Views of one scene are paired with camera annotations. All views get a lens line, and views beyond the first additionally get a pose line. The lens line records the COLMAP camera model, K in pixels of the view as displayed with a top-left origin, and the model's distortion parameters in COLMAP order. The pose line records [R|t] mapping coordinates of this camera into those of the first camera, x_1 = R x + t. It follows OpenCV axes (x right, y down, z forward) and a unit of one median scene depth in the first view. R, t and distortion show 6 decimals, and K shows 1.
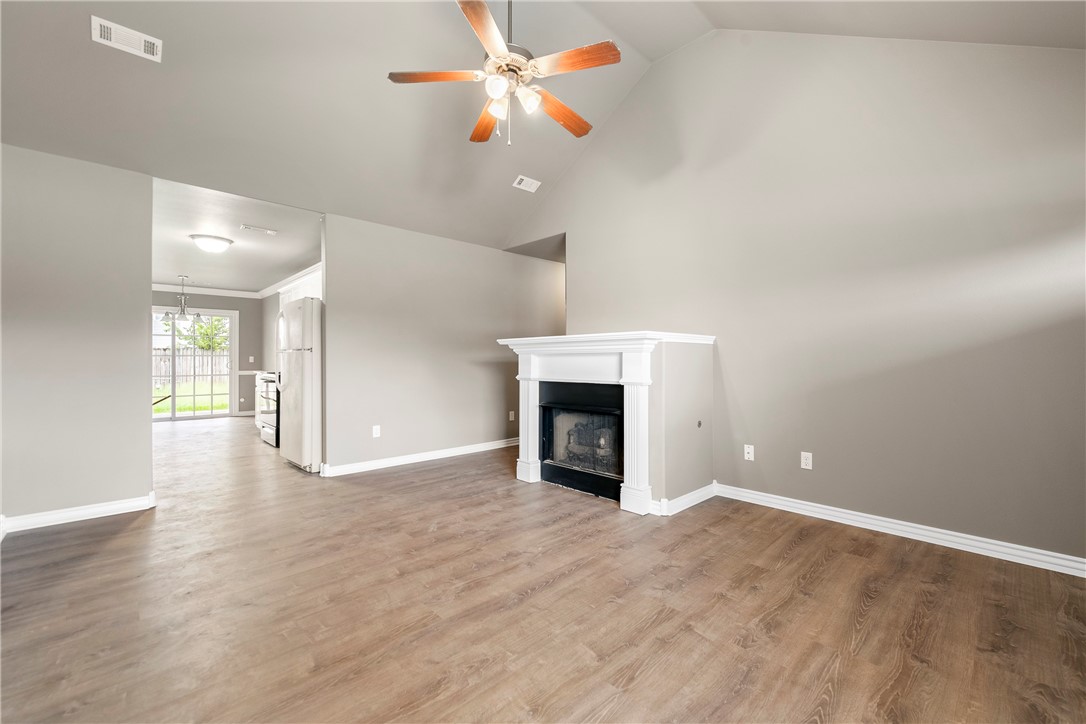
lens RADIAL K [[438.6, 0, 551.9], [0, 438.6, 357.4], [0, 0, 1]] dist [0.000913, -0.000675]
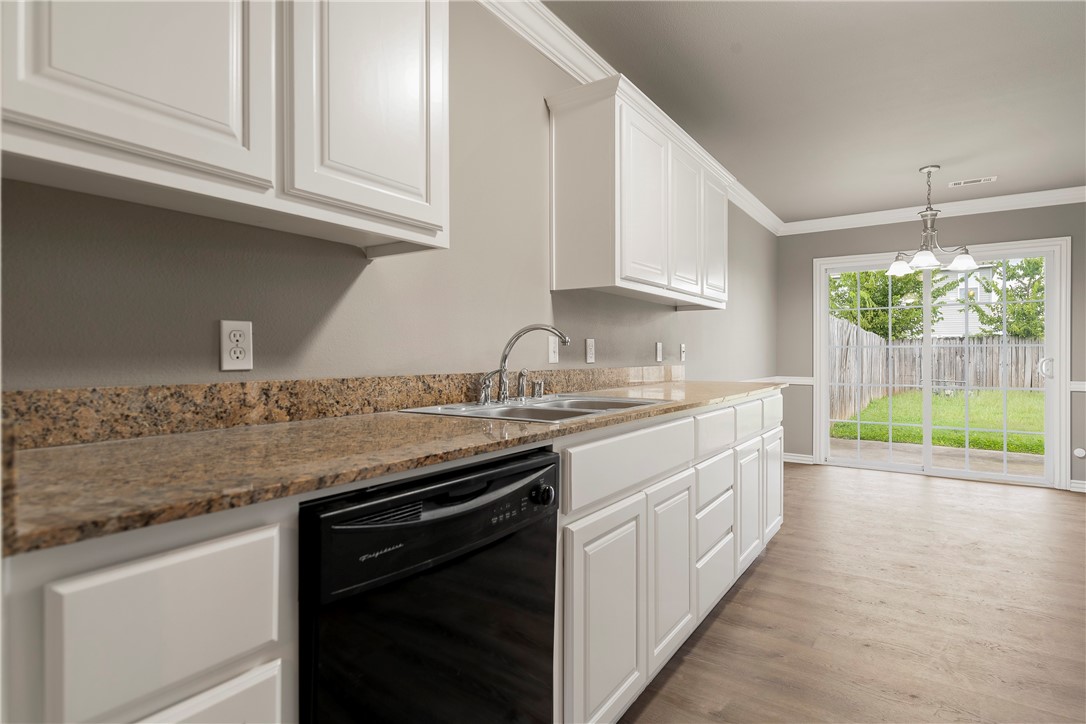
lens RADIAL K [[559.4, 0, 541.2], [0, 559.4, 358.2], [0, 0, 1]] dist [-0.001829, -0.003310]
pose [[0.177520, 0.005674, -0.984101, -0.124244], [0.008364, 0.999939, 0.007274, 0.000373], [0.984082, -0.009523, 0.177461, 0.181034]]
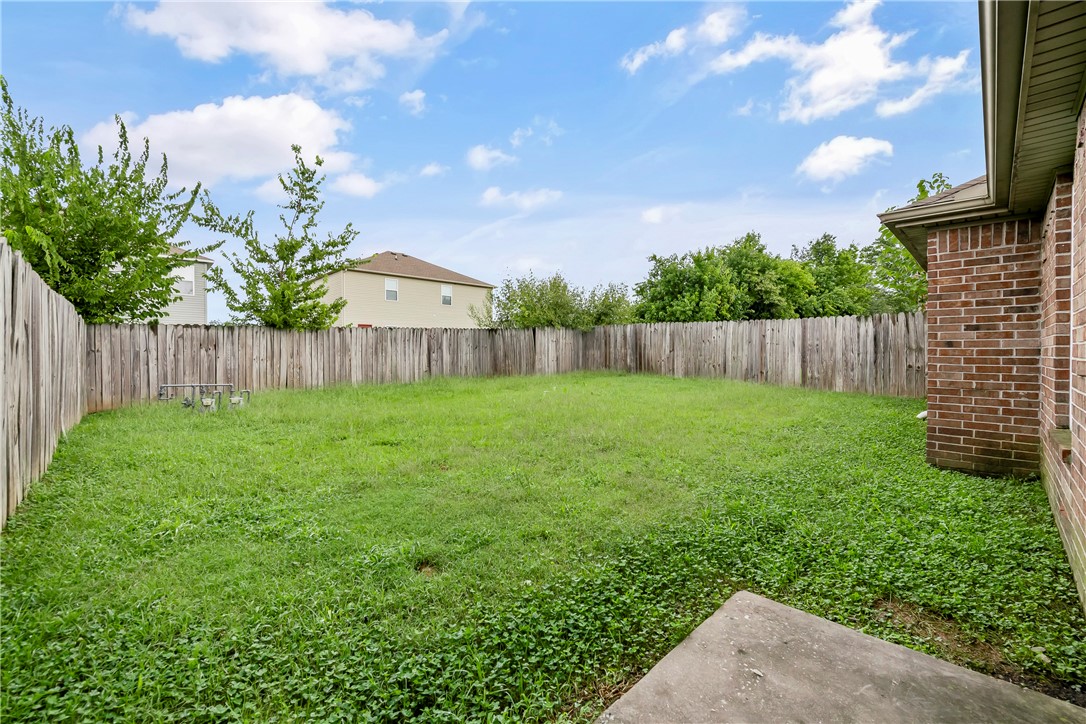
lens RADIAL K [[438.6, 0, 548.6], [0, 438.6, 356.0], [0, 0, 1]] dist [0.000913, -0.000675]
pose [[0.999976, 0.000962, -0.006867, -0.459375], [-0.000862, 0.999895, 0.014454, 0.009074], [0.006880, -0.014448, 0.999872, 0.462648]]
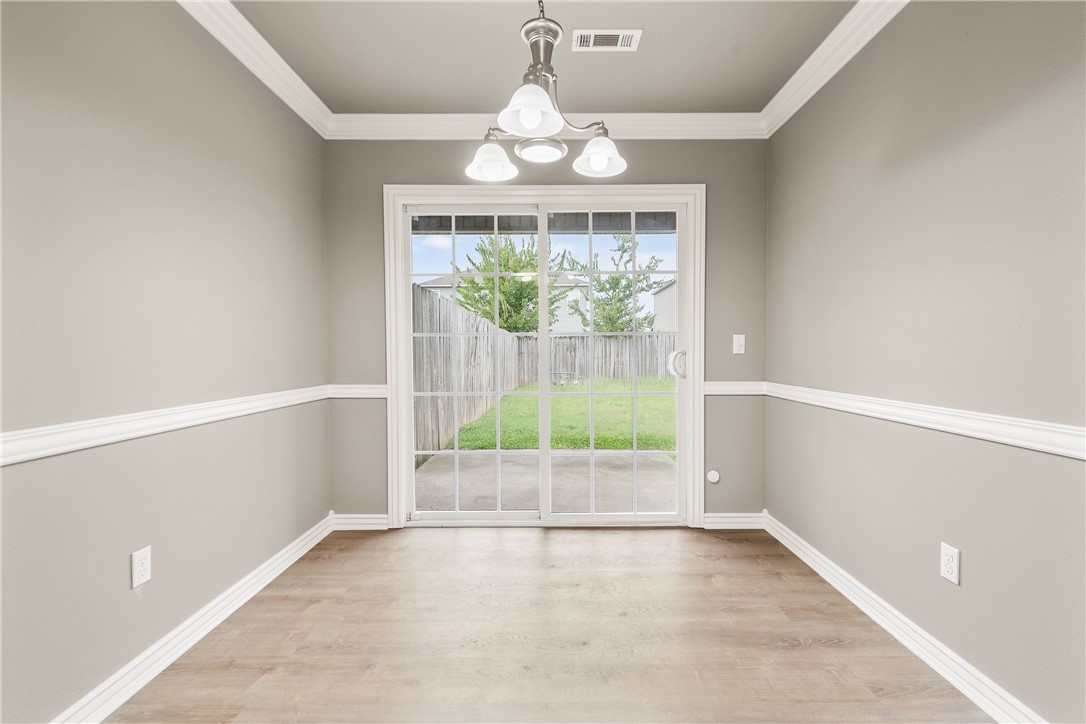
lens RADIAL K [[486.4, 0, 548.5], [0, 486.4, 361.5], [0, 0, 1]] dist [-0.000459, -0.000013]
pose [[0.705966, 0.011724, -0.708149, -0.240971], [0.009535, 0.999615, 0.026055, 0.002844], [0.708182, -0.025146, 0.705582, 0.299187]]
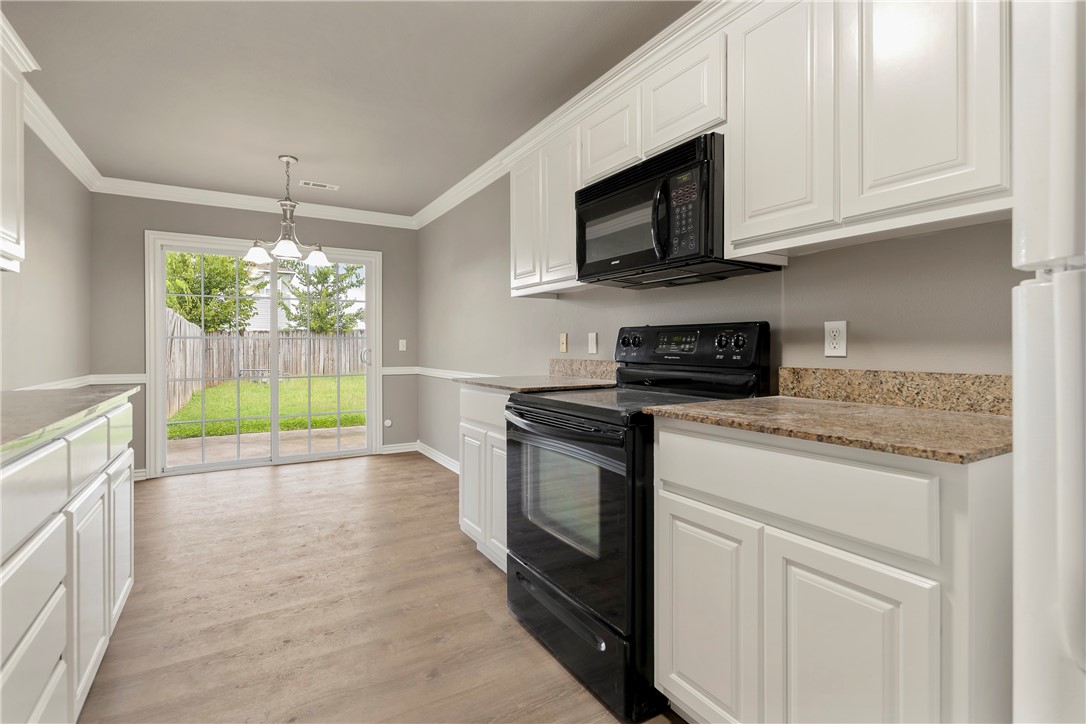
lens RADIAL K [[519.6, 0, 552.9], [0, 519.6, 348.6], [0, 0, 1]] dist [0.003381, -0.002531]
pose [[0.972211, -0.000655, -0.234104, -0.162647], [0.003889, 0.999903, 0.013350, 0.000449], [0.234072, -0.013889, 0.972120, 0.195594]]
